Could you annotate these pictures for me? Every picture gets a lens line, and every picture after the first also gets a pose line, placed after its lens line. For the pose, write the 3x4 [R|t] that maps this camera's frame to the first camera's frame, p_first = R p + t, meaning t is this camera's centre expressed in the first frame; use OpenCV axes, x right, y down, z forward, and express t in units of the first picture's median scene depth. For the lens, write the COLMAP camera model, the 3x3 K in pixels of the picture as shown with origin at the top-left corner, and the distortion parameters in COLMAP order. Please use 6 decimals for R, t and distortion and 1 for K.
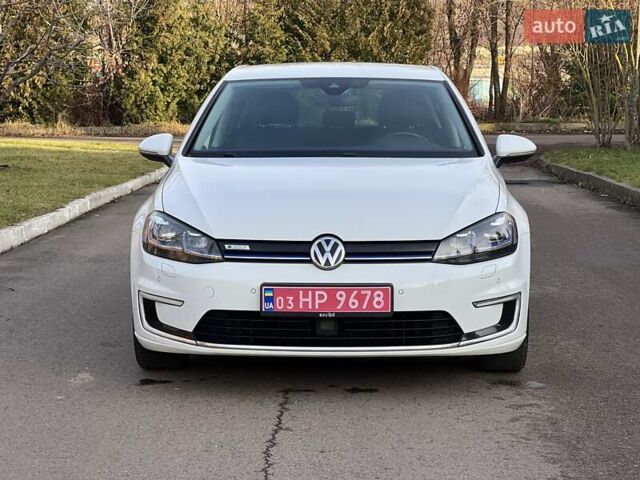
lens RADIAL K [[1453.8, 0, 320.6], [0, 1453.8, 210.7], [0, 0, 1]] dist [-0.317248, 8.306070]
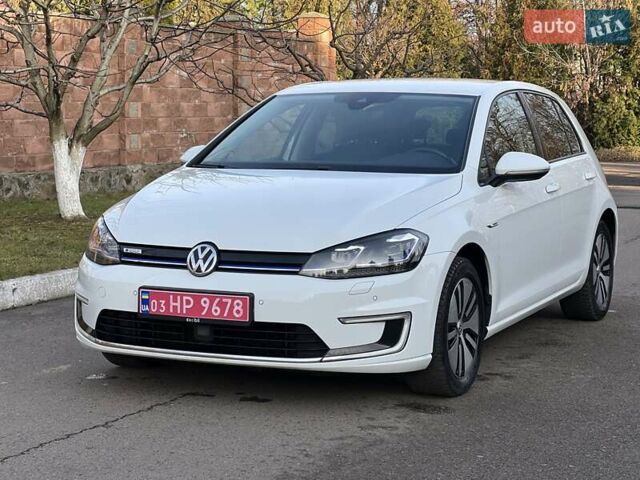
lens RADIAL K [[1453.8, 0, 320.6], [0, 1453.8, 210.7], [0, 0, 1]] dist [-0.317248, 8.306070]
pose [[0.920913, 0.034104, -0.388272, 0.475507], [-0.041179, 0.999103, -0.009912, 0.001101], [0.387586, 0.025117, 0.921491, 0.090869]]
